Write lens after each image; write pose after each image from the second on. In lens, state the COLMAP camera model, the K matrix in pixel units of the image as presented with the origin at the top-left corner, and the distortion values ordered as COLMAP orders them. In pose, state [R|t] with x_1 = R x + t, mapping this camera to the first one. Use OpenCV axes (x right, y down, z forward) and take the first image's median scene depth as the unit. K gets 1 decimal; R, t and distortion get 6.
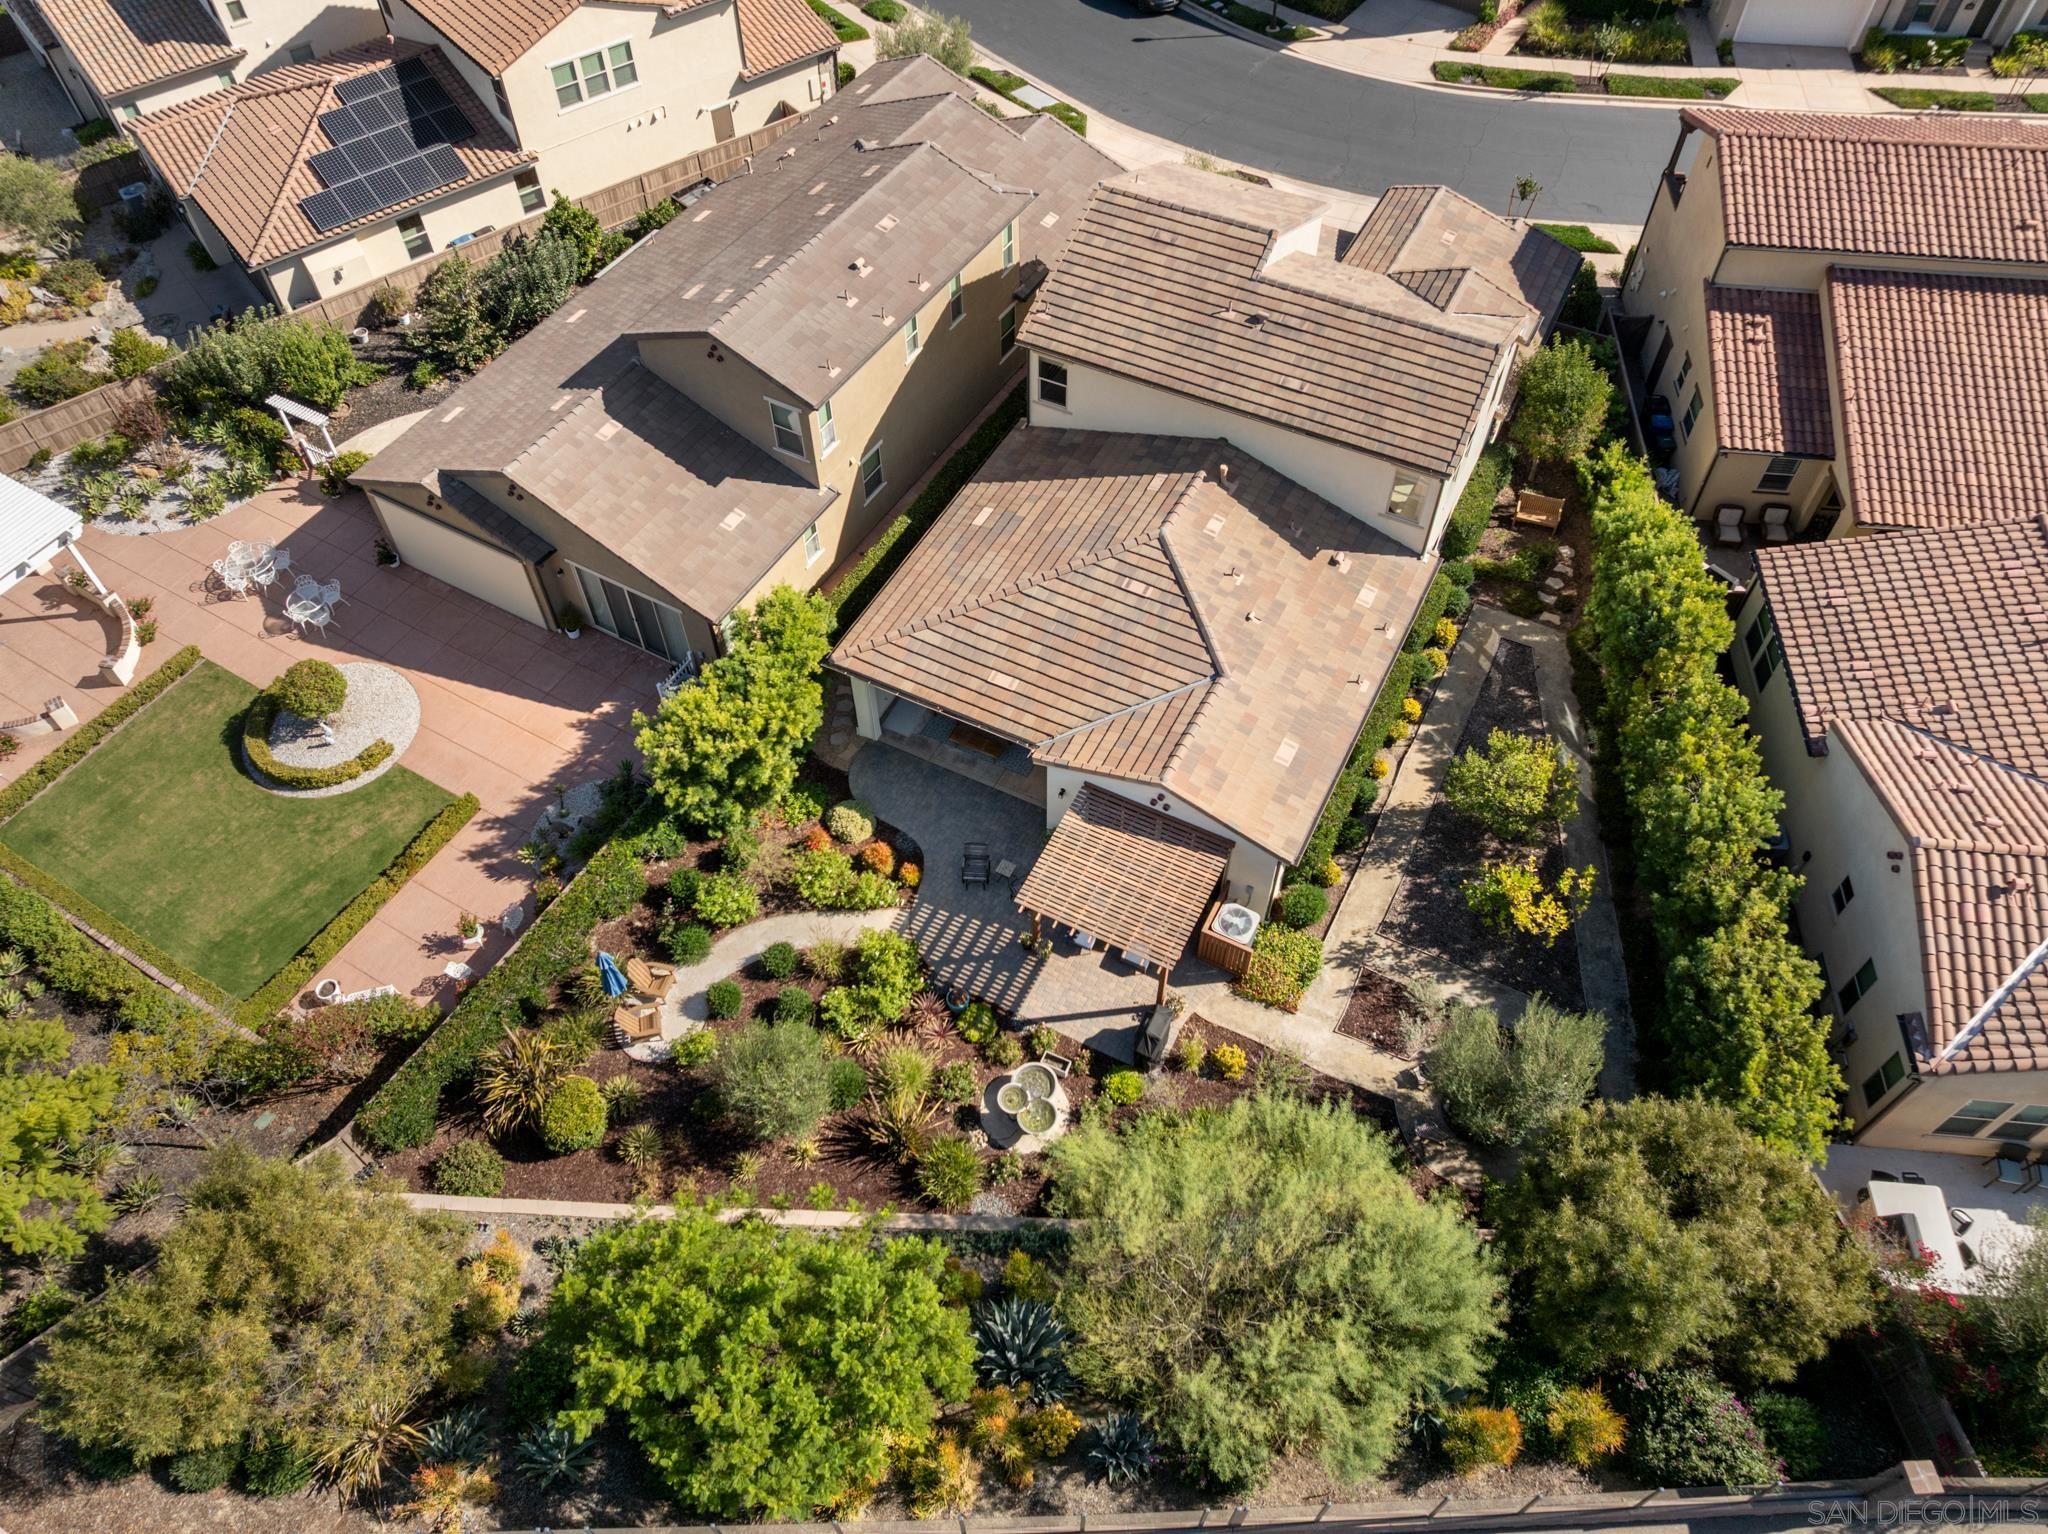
lens RADIAL K [[1430.1, 0, 1028.3], [0, 1430.1, 754.3], [0, 0, 1]] dist [-0.043573, 0.019319]
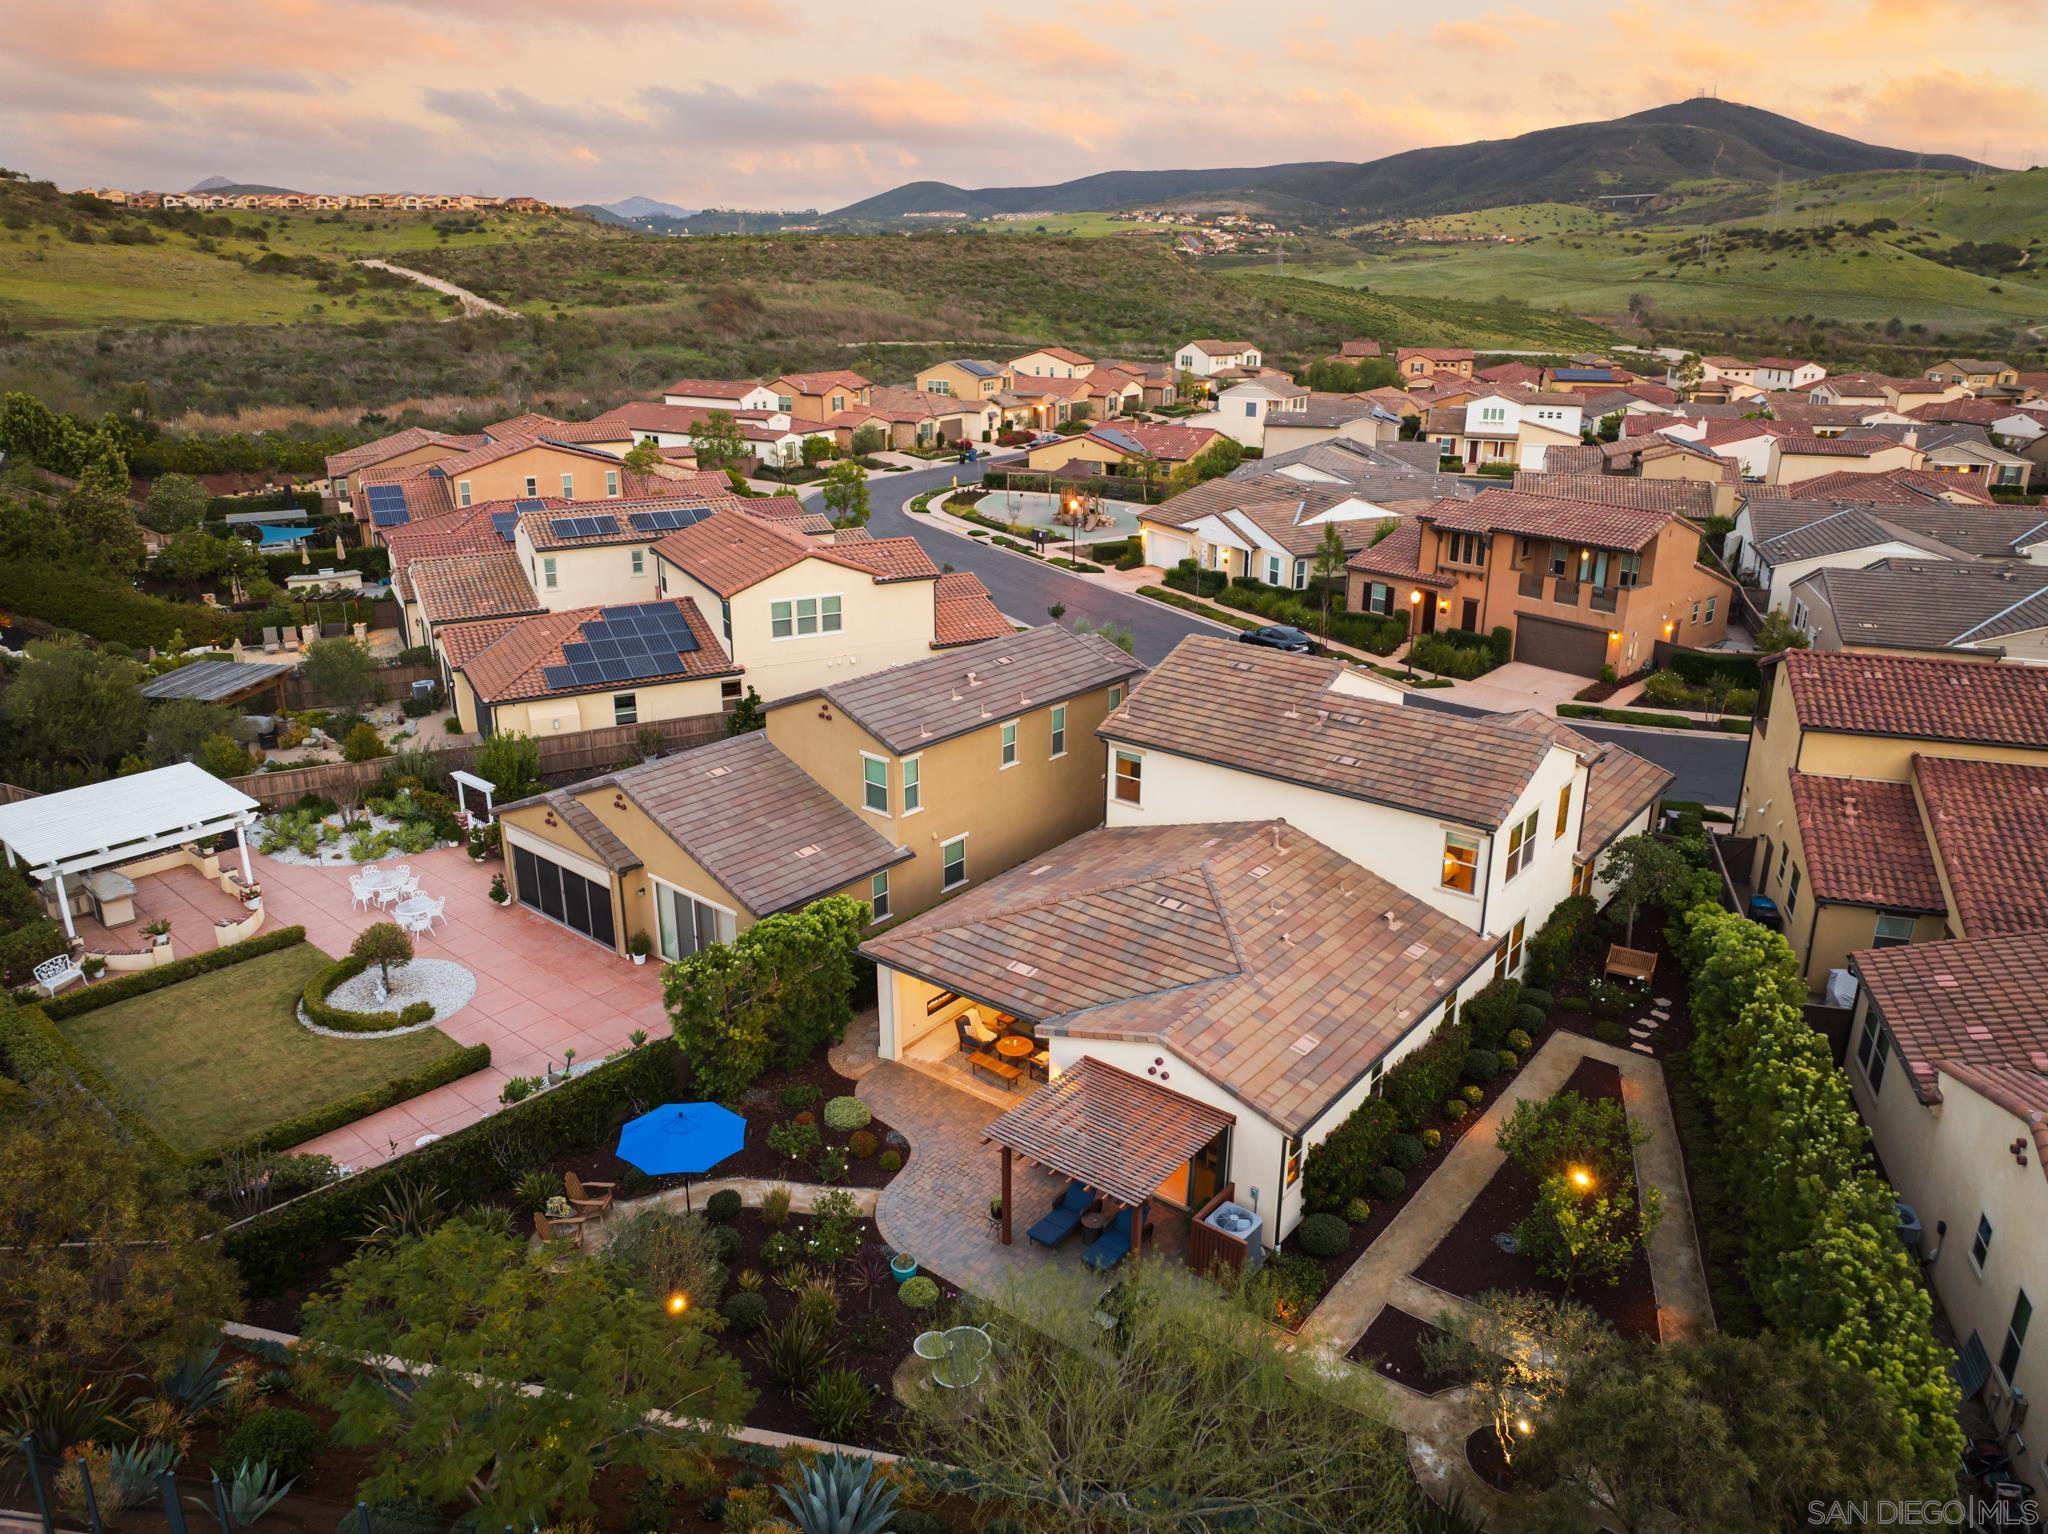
lens RADIAL K [[1440.4, 0, 1025.3], [0, 1440.4, 741.7], [0, 0, 1]] dist [-0.032160, 0.003597]
pose [[0.981676, 0.070419, -0.177071, 0.131681], [-0.156508, 0.828046, -0.538372, 0.310843], [0.108712, 0.556220, 0.823894, 0.093212]]
